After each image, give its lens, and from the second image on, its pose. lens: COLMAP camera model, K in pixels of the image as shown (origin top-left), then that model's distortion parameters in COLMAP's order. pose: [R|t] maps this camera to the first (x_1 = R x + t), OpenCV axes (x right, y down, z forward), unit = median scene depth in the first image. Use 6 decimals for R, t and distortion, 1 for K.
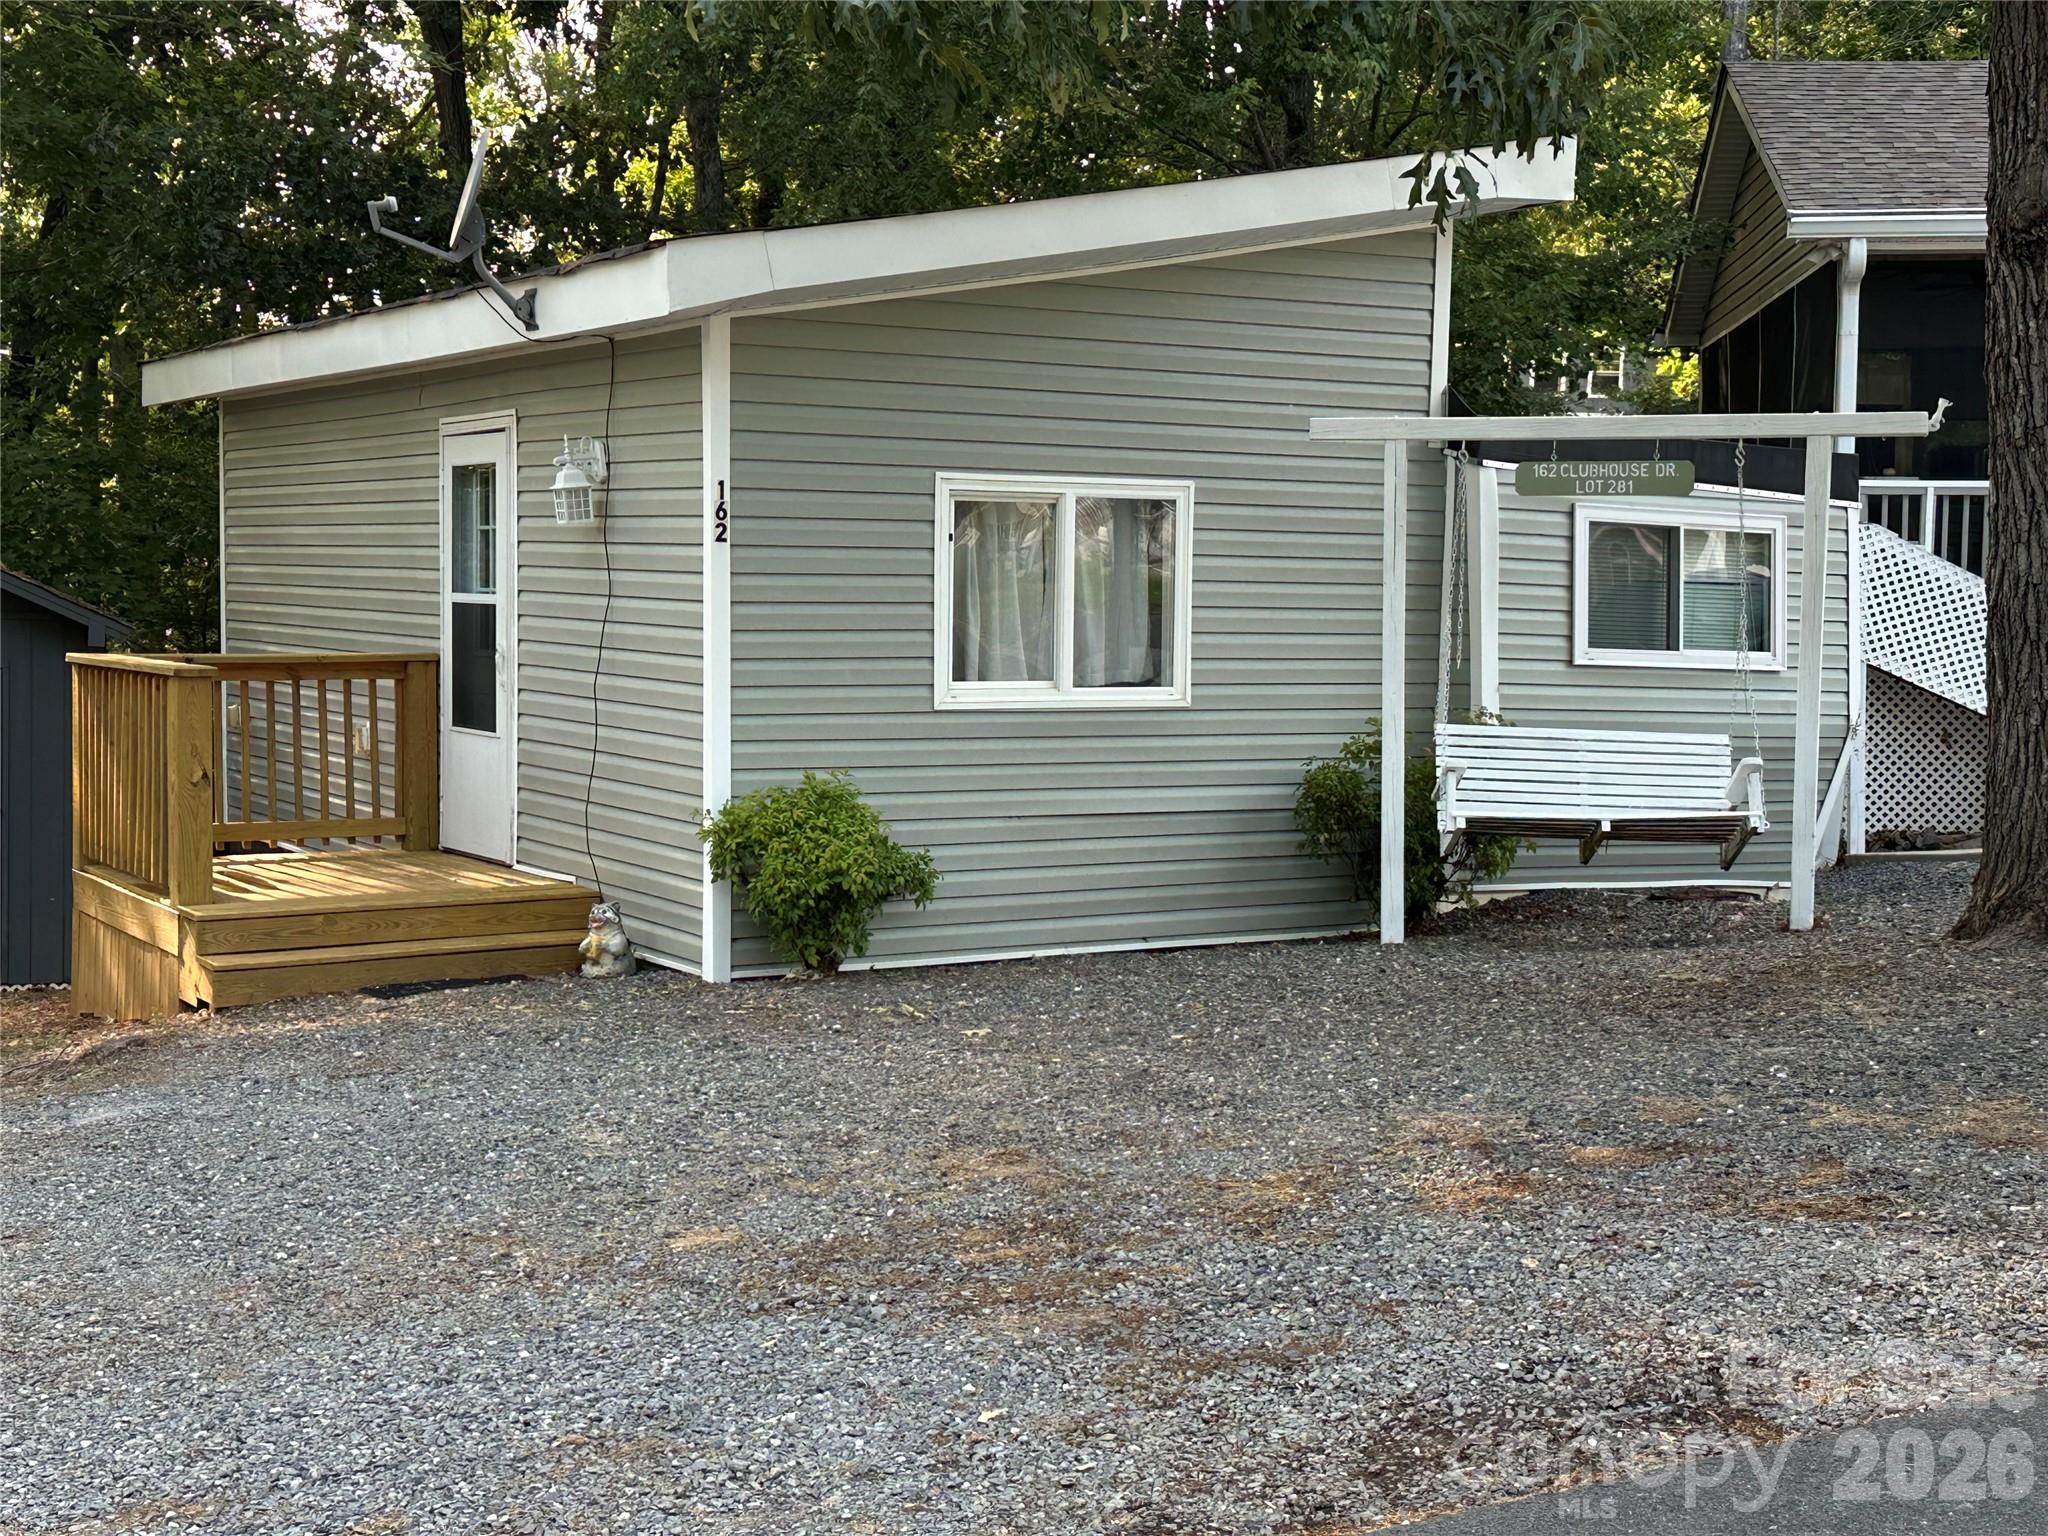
lens RADIAL K [[2797.2, 0, 1014.1], [0, 2797.2, 747.6], [0, 0, 1]] dist [0.142076, 0.000000]
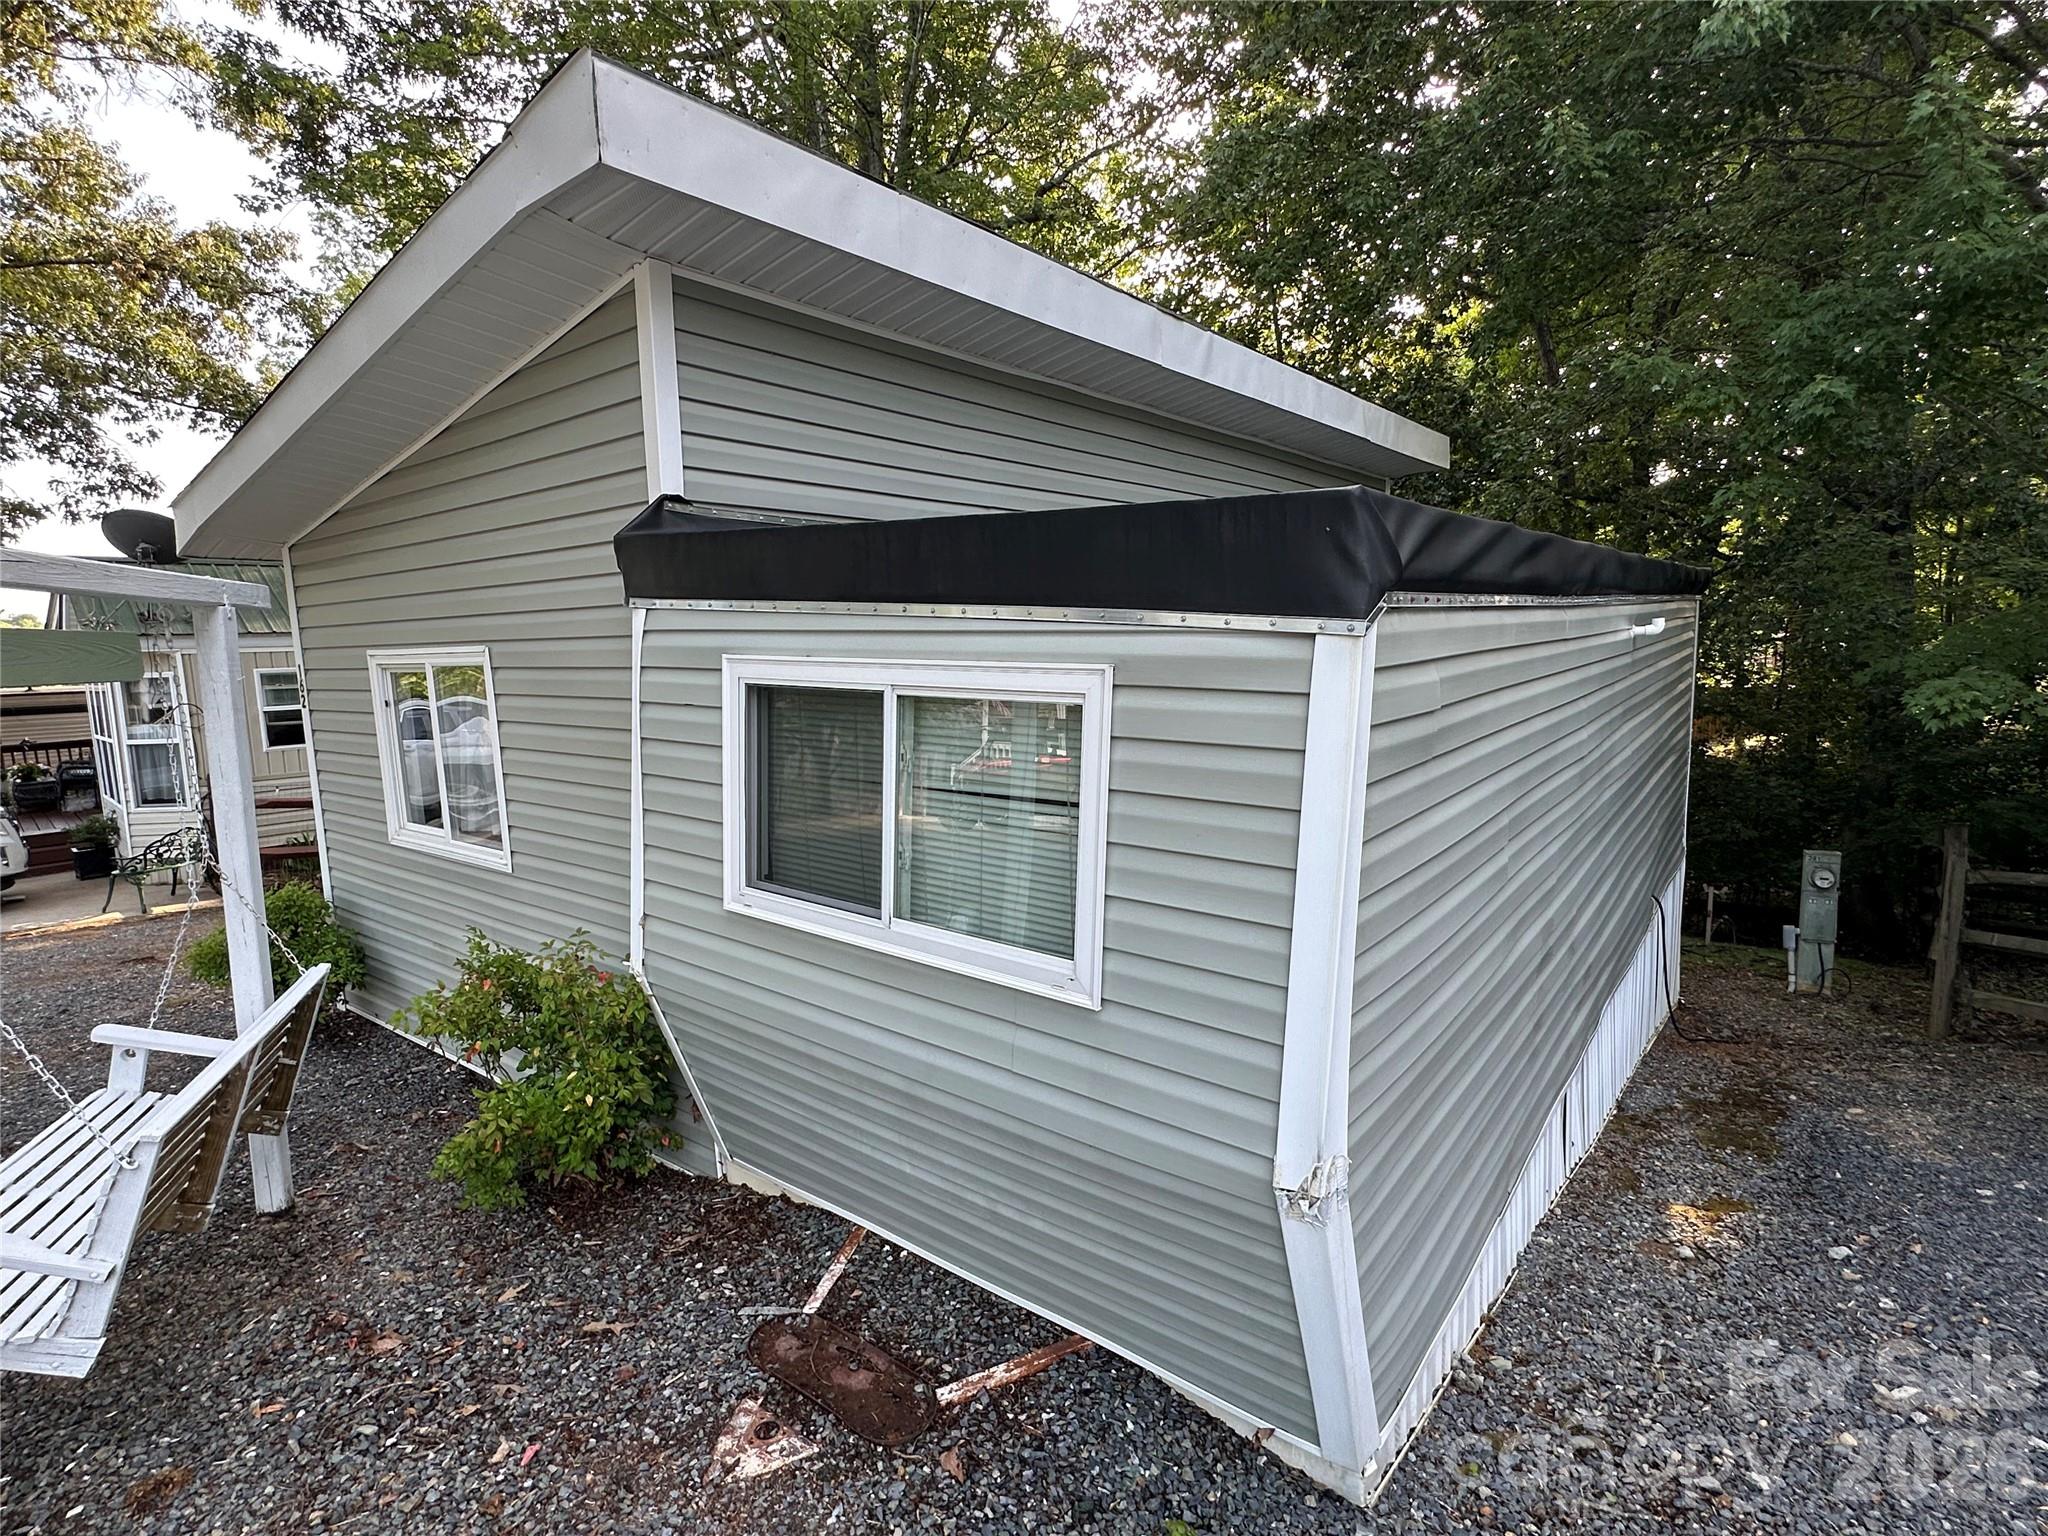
lens RADIAL K [[1026.3, 0, 1015.0], [0, 1026.3, 773.8], [0, 0, 1]] dist [-0.008052, 0.002150]
pose [[0.367172, 0.102537, -0.924484, 0.467670], [-0.015002, 0.994429, 0.104336, -0.091625], [0.930032, -0.024441, 0.366665, 1.047472]]
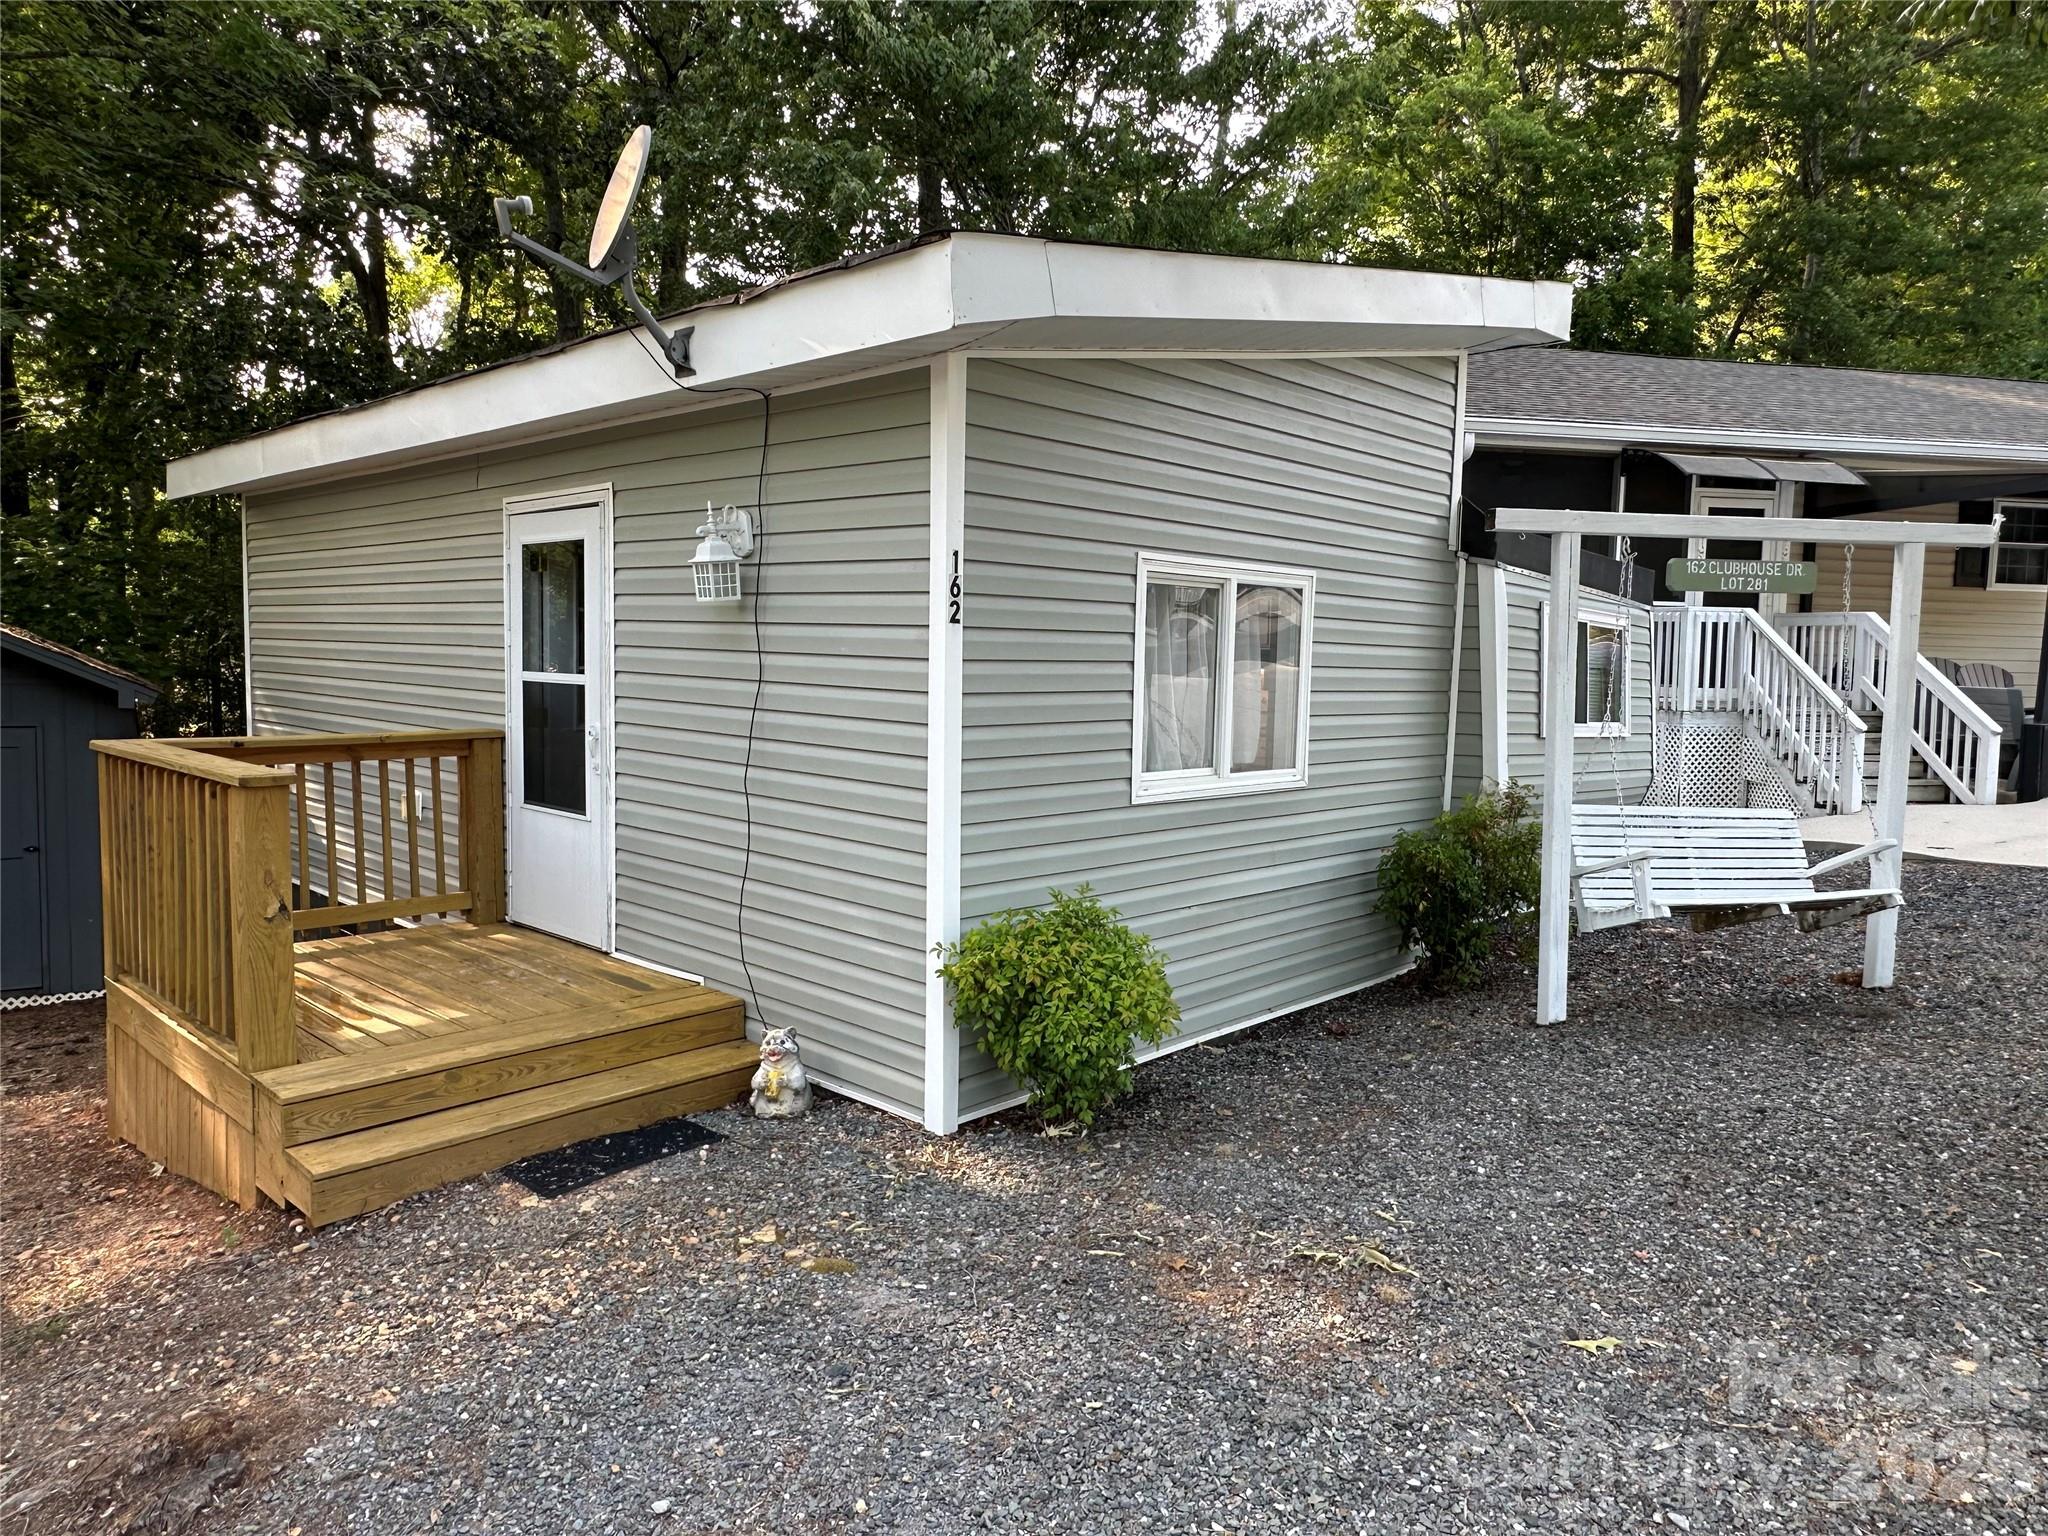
lens RADIAL K [[1338.1, 0, 1027.7], [0, 1338.1, 765.5], [0, 0, 1]] dist [-0.009562, 0.011981]
pose [[0.960721, -0.015628, 0.277074, -0.179509], [0.007461, 0.999507, 0.030505, -0.039014], [-0.277414, -0.027240, 0.960364, 0.553983]]
